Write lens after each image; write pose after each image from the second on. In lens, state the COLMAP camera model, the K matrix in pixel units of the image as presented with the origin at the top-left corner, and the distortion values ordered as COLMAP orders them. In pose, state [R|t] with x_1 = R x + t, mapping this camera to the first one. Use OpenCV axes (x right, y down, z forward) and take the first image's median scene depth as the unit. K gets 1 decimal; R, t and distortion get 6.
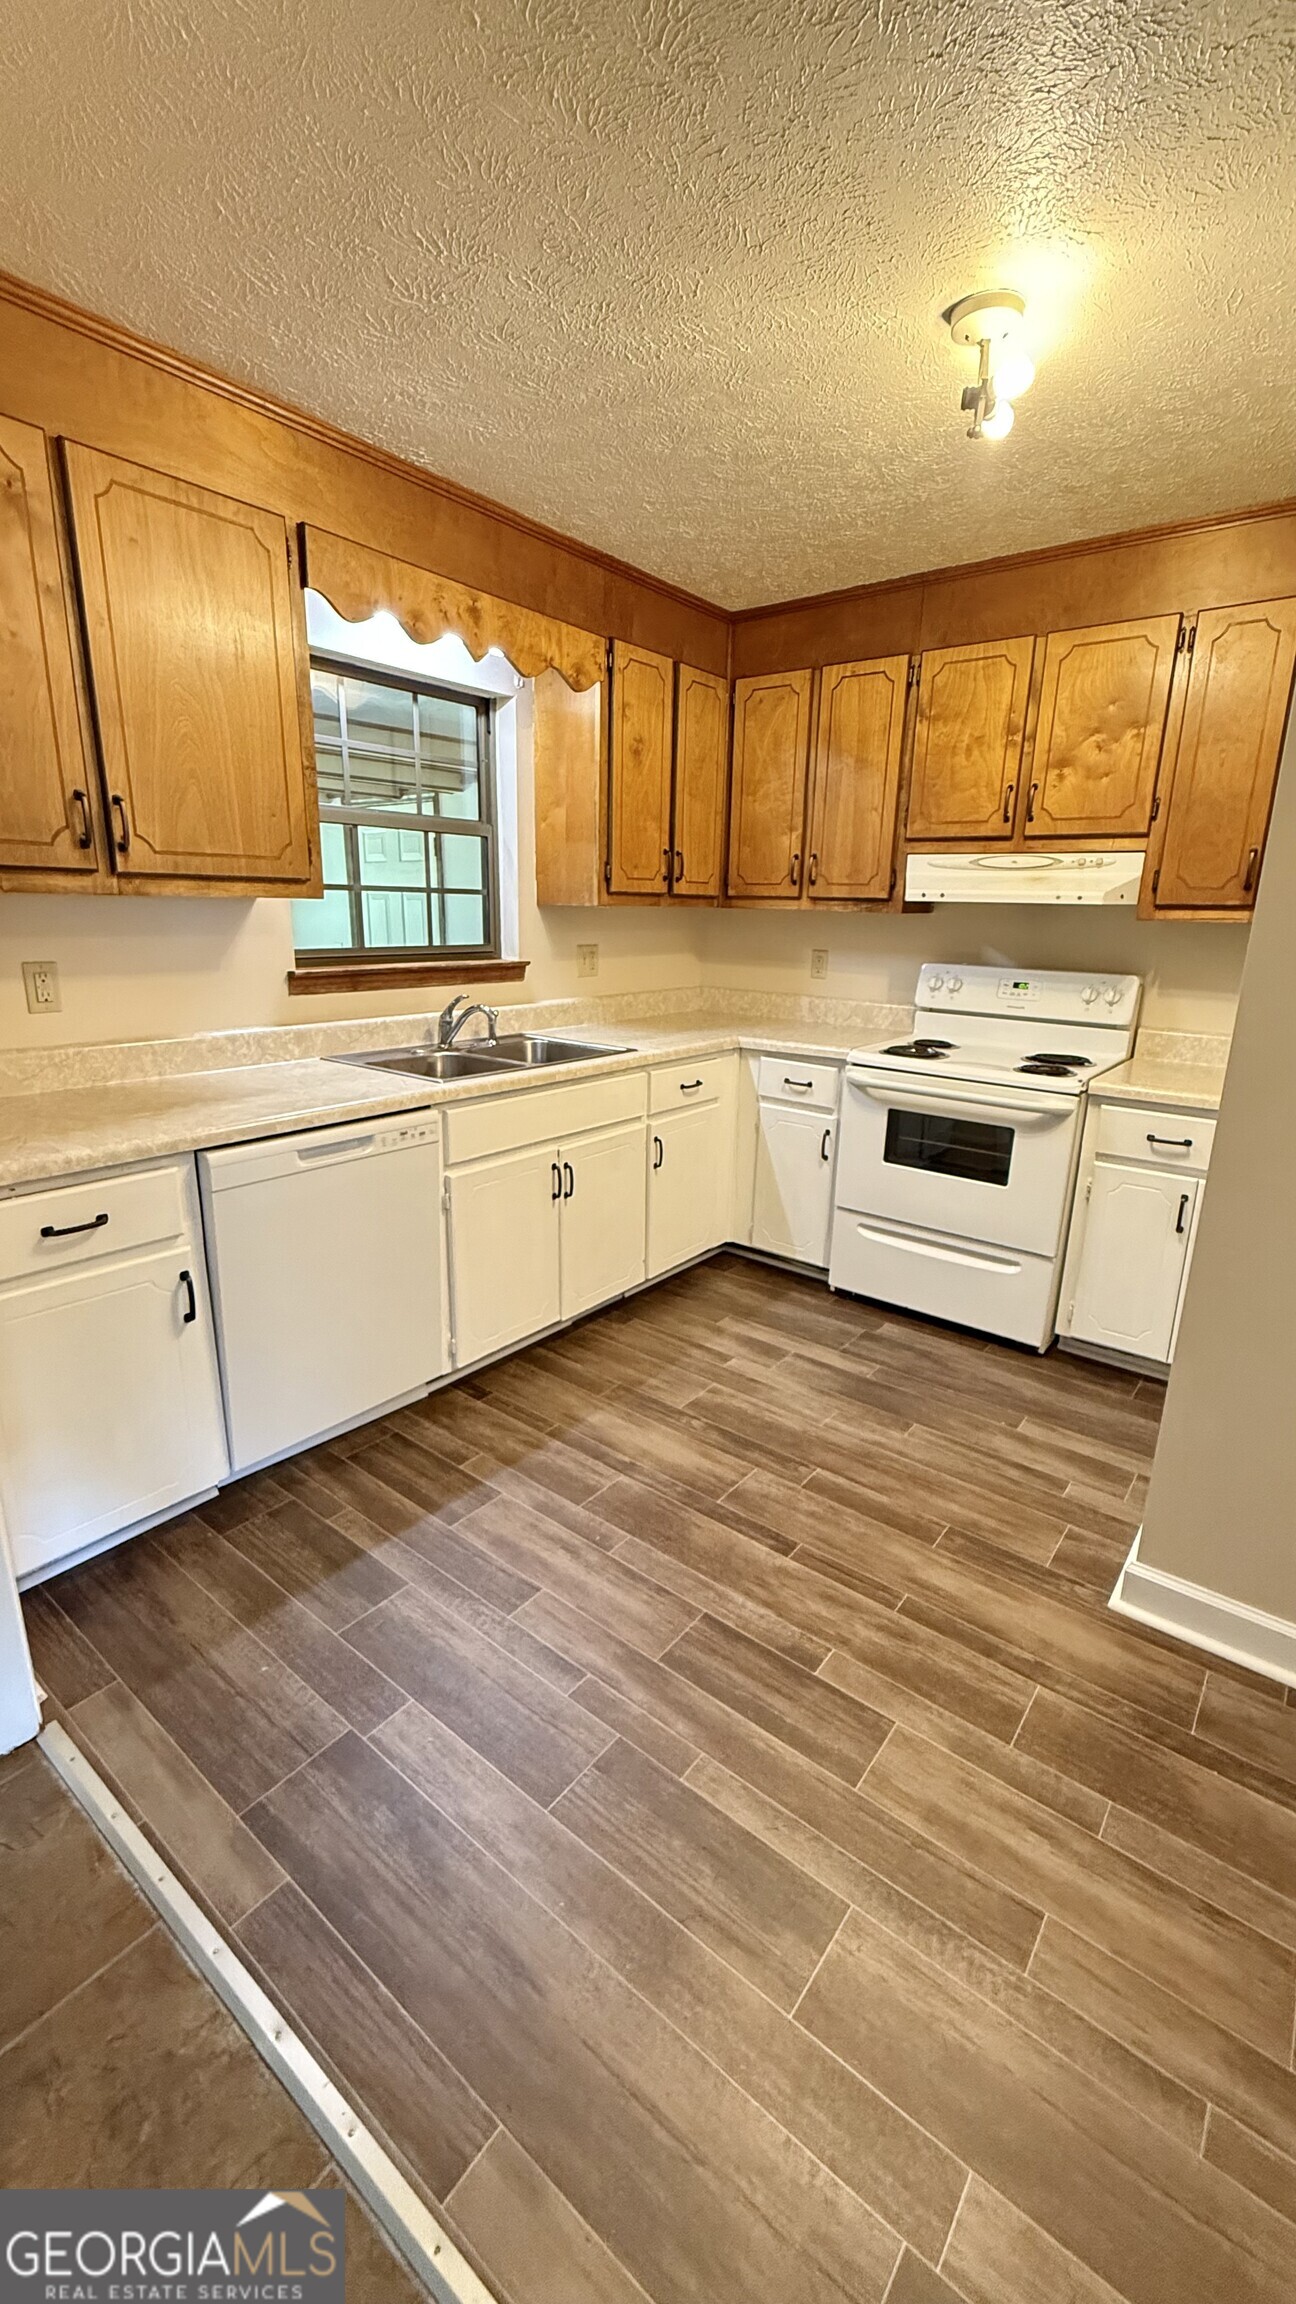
lens RADIAL K [[922.5, 0, 658.4], [0, 922.5, 1144.7], [0, 0, 1]] dist [-0.001622, -0.000024]
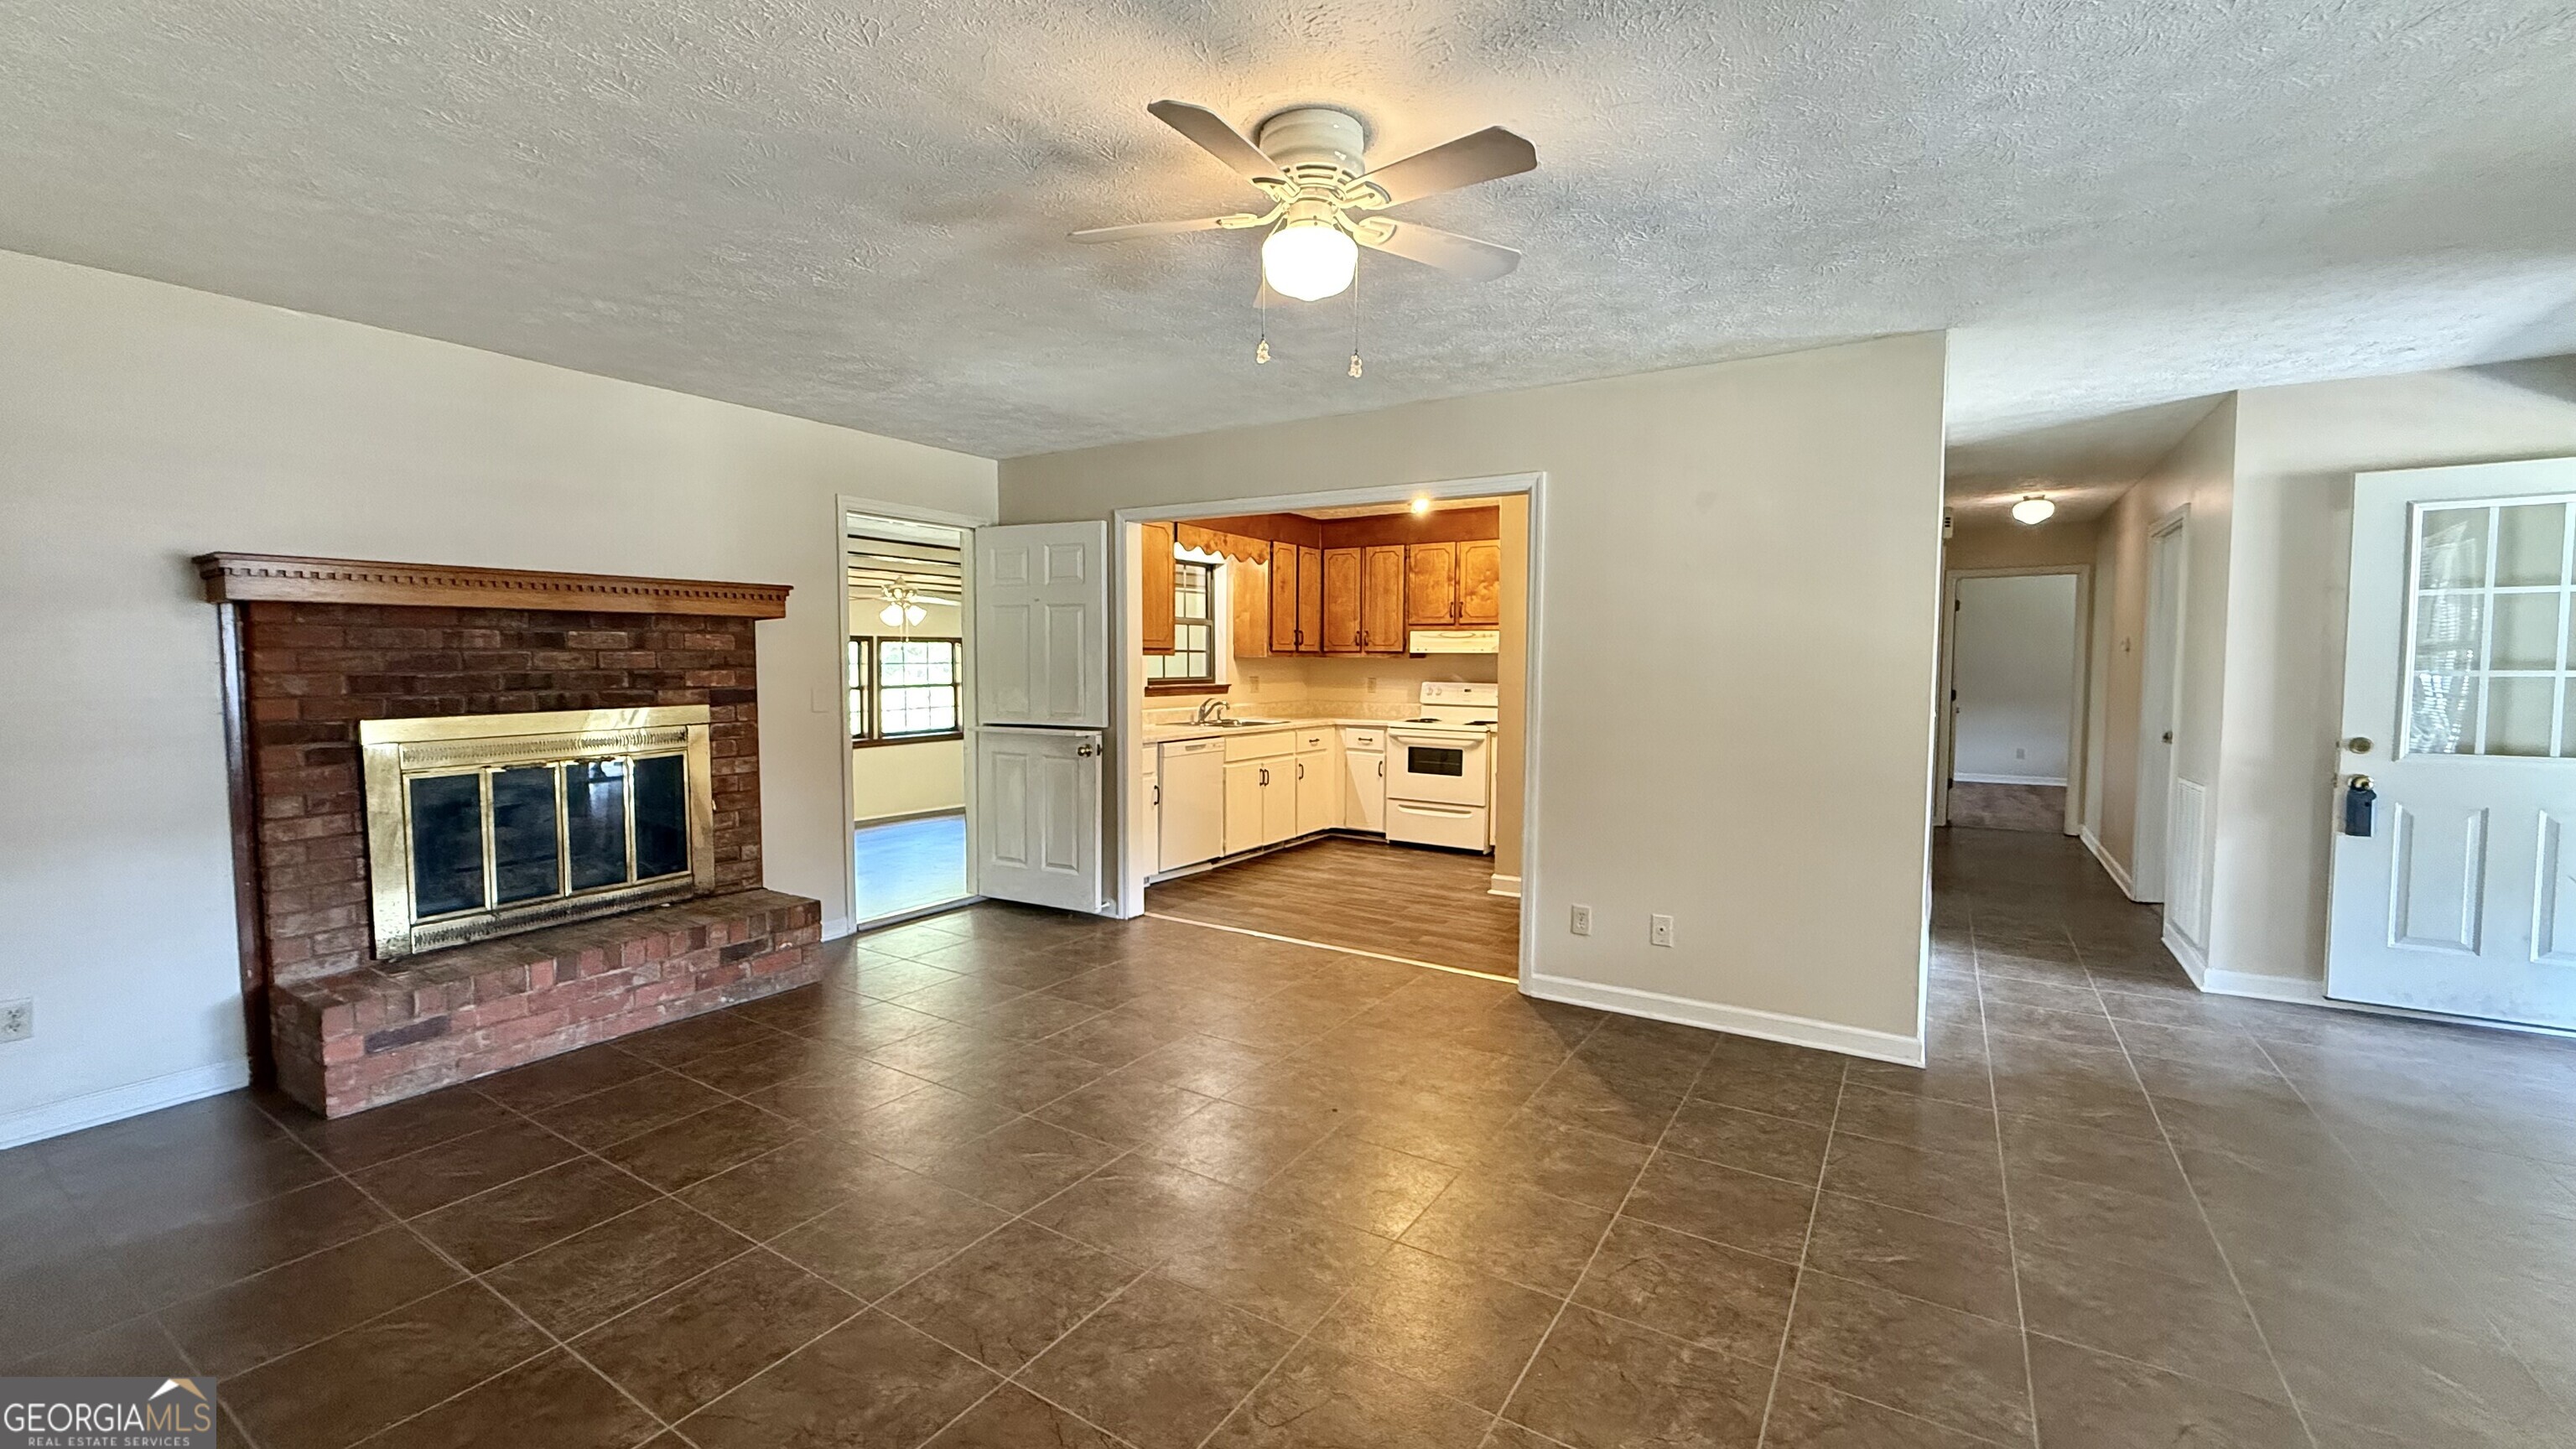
lens RADIAL K [[1010.5, 0, 1298.6], [0, 1010.5, 714.9], [0, 0, 1]] dist [0.002982, -0.000012]
pose [[0.994762, -0.023649, 0.099448, -0.223482], [0.042830, 0.979783, -0.195424, 0.318909], [-0.092816, 0.198659, 0.975664, -1.211865]]
